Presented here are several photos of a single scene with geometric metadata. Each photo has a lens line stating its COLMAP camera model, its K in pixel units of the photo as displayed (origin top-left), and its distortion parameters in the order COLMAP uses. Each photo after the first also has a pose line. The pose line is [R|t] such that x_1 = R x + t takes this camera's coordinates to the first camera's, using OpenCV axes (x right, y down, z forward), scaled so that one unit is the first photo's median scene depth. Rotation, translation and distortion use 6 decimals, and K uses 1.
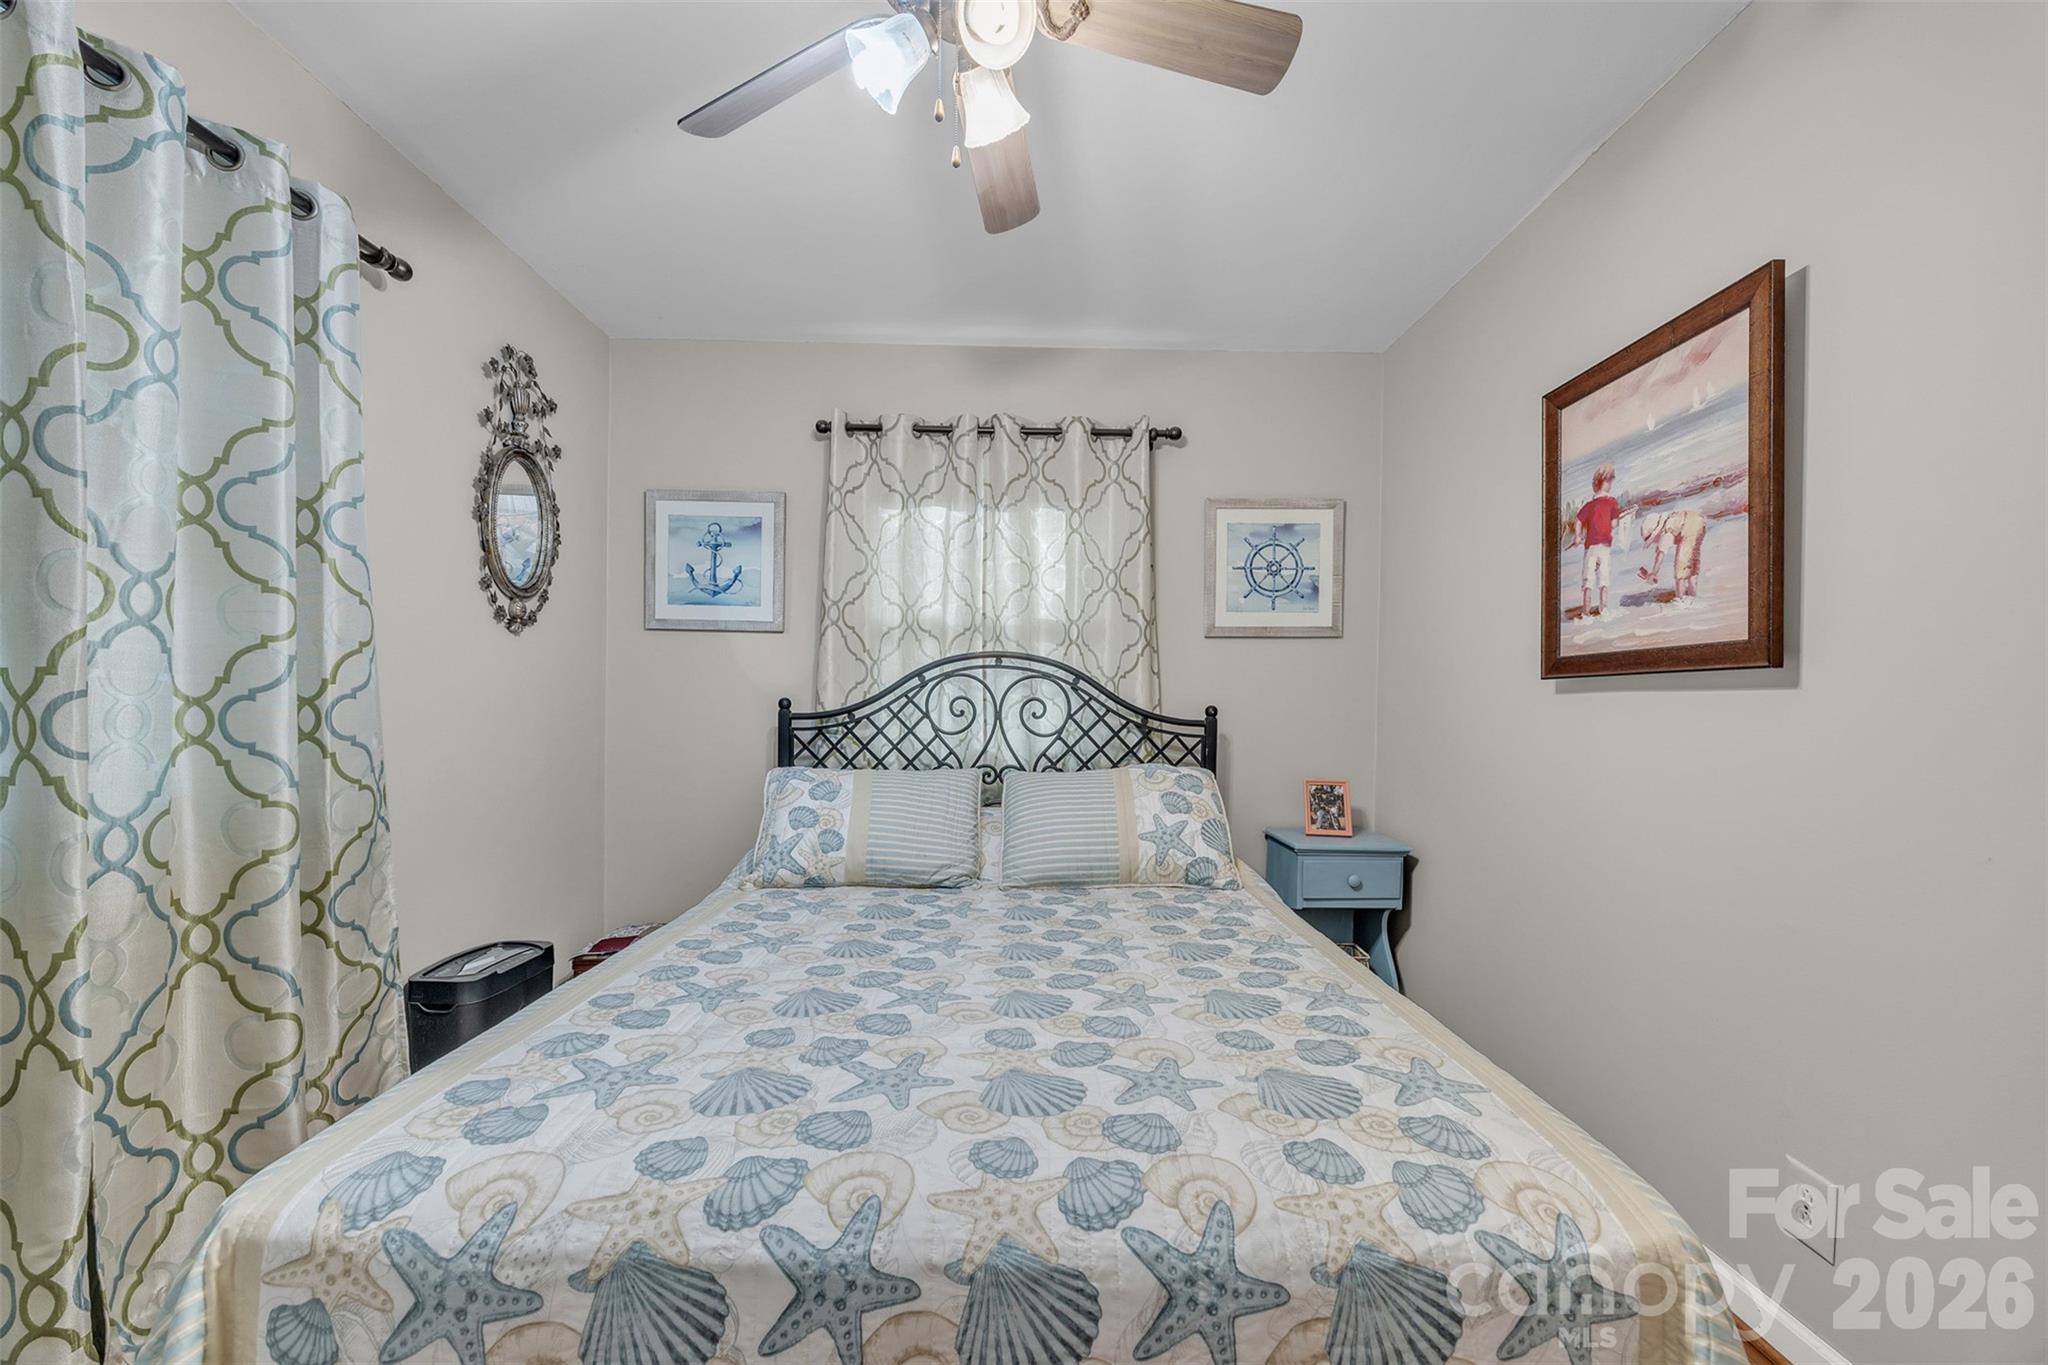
lens RADIAL K [[775.7, 0, 1024.9], [0, 775.7, 709.9], [0, 0, 1]] dist [-0.002521, -0.000165]
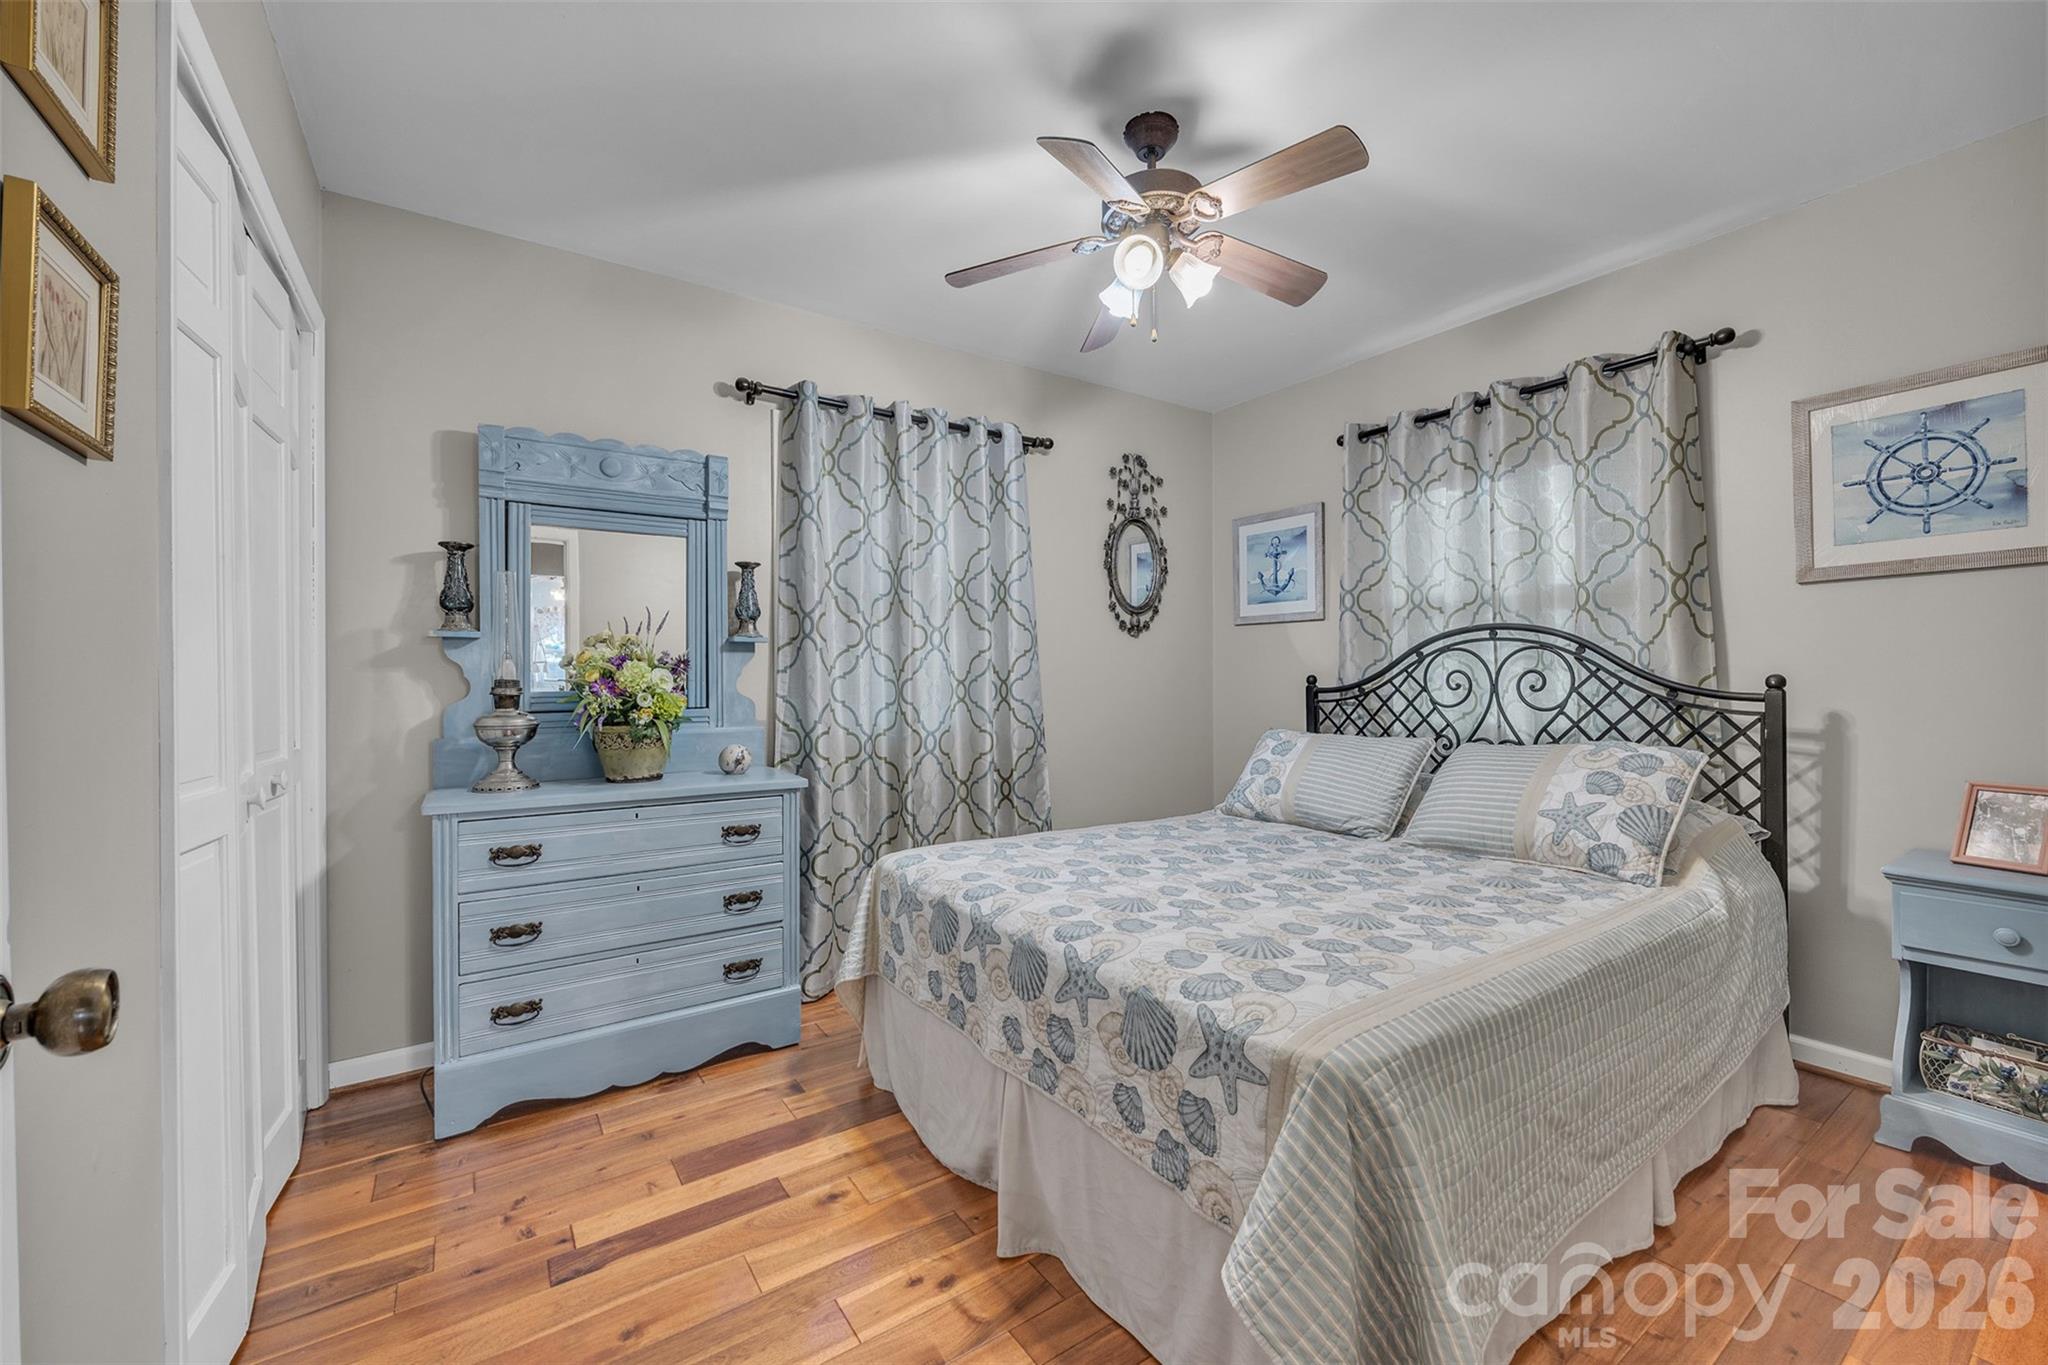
lens RADIAL K [[785.2, 0, 1024.0], [0, 785.2, 682.5], [0, 0, 1]] dist [-0.001899, -0.000003]
pose [[0.563625, -0.011781, -0.825947, 0.457782], [0.003843, 0.999925, -0.011640, 0.008783], [0.826022, 0.003386, 0.563628, -0.056197]]
